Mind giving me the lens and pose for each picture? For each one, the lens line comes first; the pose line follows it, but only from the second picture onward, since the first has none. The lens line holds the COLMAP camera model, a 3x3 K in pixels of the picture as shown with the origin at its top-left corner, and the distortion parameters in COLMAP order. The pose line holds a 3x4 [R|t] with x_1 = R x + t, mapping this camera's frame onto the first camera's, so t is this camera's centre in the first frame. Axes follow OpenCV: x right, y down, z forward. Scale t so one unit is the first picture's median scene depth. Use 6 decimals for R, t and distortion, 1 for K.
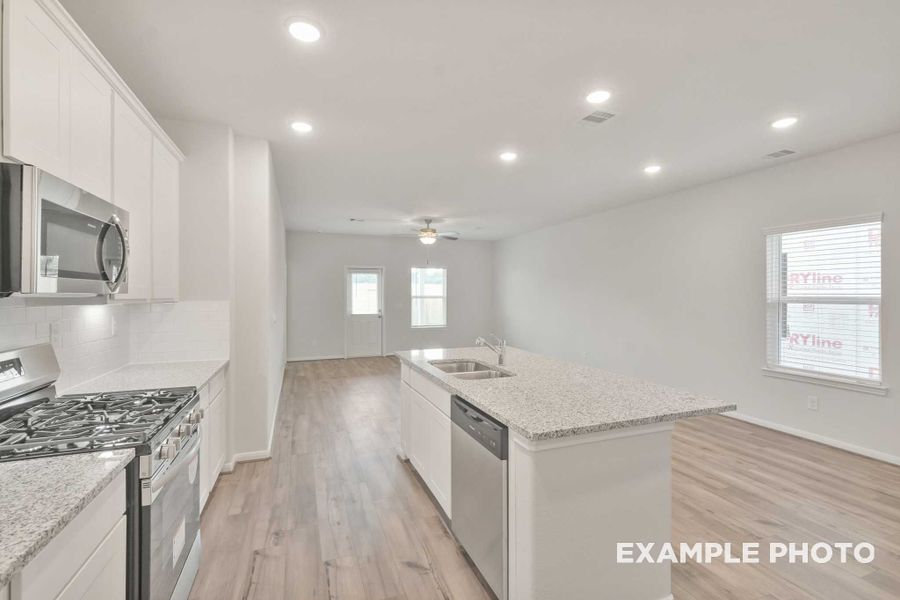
lens RADIAL K [[397.7, 0, 450.5], [0, 397.7, 293.6], [0, 0, 1]] dist [0.001955, 0.000247]
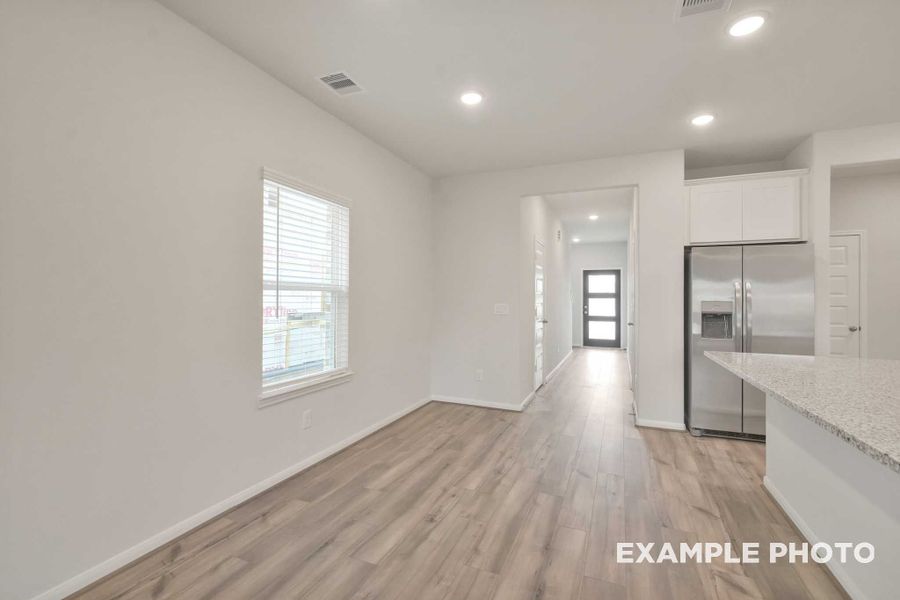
lens RADIAL K [[397.7, 0, 450.5], [0, 397.7, 293.6], [0, 0, 1]] dist [0.001955, 0.000247]
pose [[-0.725657, 0.007357, 0.688017, 0.193438], [-0.009700, 0.999734, -0.020922, 0.049727], [-0.687988, -0.021856, -0.725393, 1.511157]]
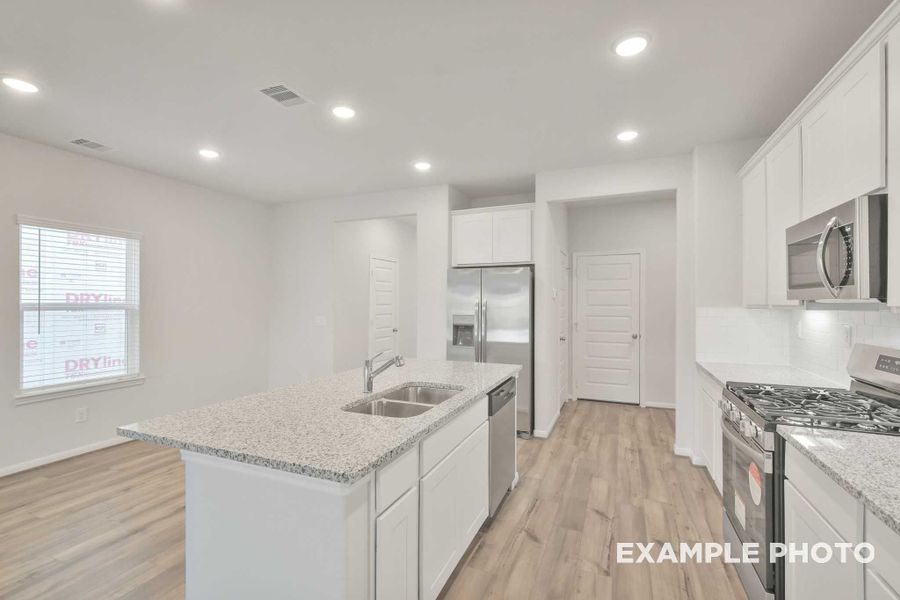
lens RADIAL K [[404.2, 0, 450.0], [0, 404.2, 300.0], [0, 0, 1]] dist [0.002733, 0.000482]
pose [[-0.722789, 0.004173, 0.691057, -0.434744], [-0.004719, 0.999929, -0.010974, 0.008046], [-0.691053, -0.011193, -0.722717, 1.202631]]
